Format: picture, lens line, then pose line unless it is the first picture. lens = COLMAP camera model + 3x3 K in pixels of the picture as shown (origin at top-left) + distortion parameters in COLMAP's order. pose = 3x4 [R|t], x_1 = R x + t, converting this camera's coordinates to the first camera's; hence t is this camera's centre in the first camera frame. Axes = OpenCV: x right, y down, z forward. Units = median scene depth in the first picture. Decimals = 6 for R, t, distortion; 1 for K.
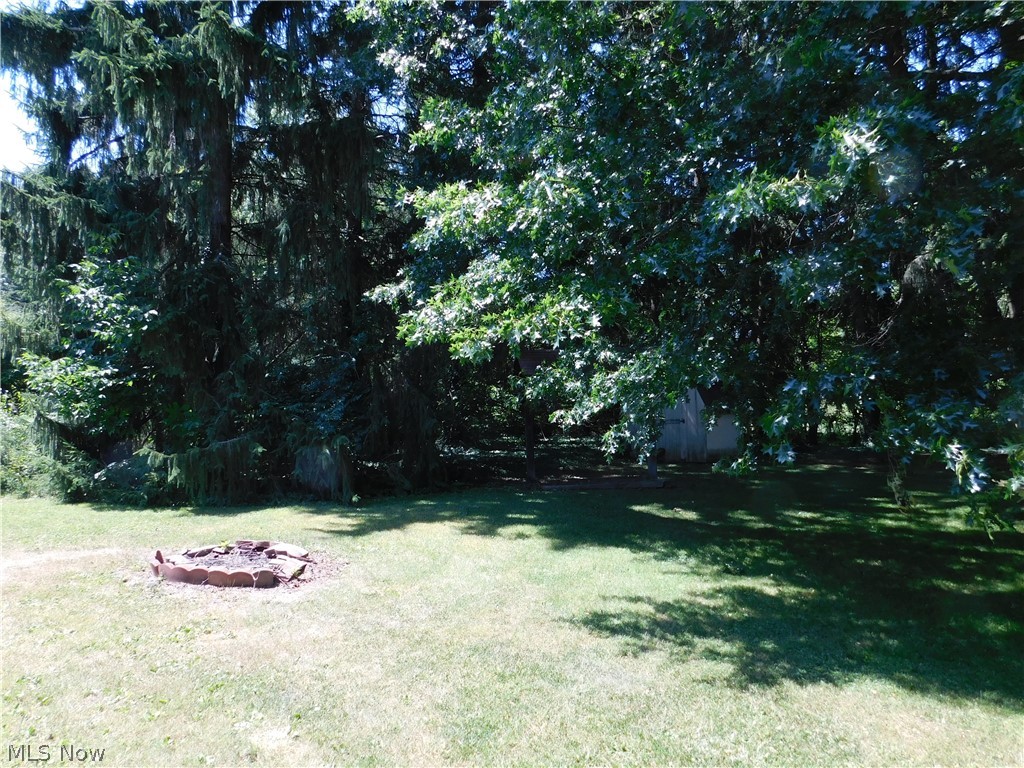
lens RADIAL K [[664.4, 0, 518.1], [0, 664.4, 379.4], [0, 0, 1]] dist [-0.068957, 0.056725]
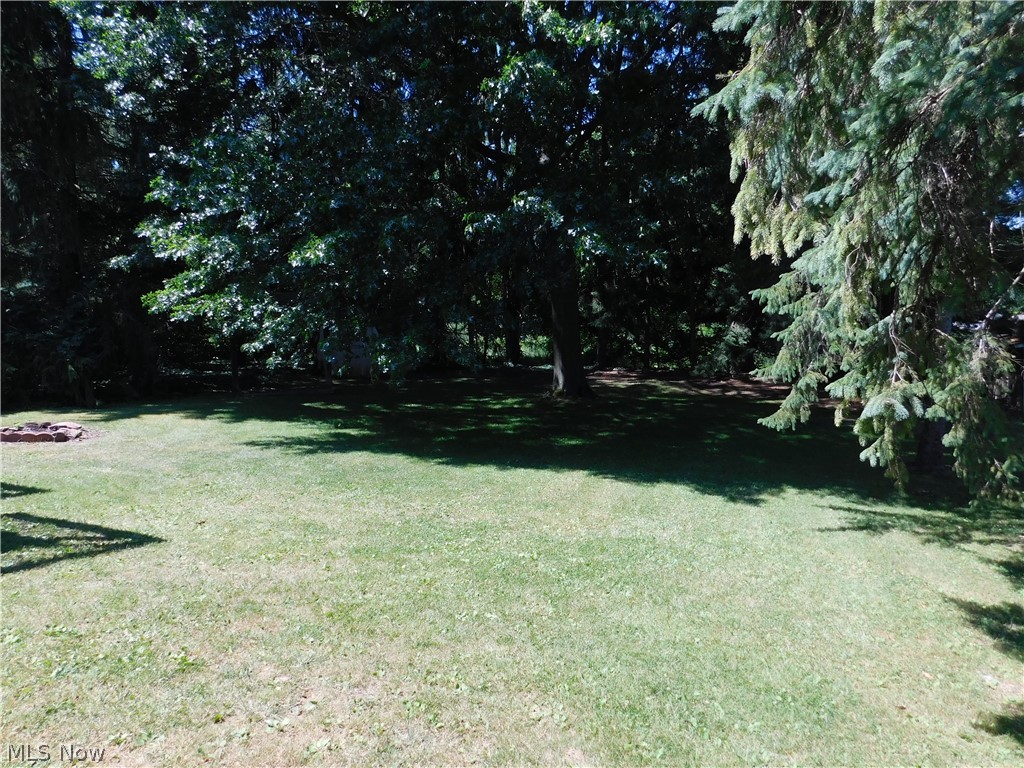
lens RADIAL K [[664.4, 0, 518.1], [0, 664.4, 379.4], [0, 0, 1]] dist [-0.068957, 0.056725]
pose [[0.922115, -0.017798, 0.386506, 0.058825], [-0.026349, 0.993734, 0.108625, -0.055589], [-0.386017, -0.110349, 0.915868, -0.790561]]
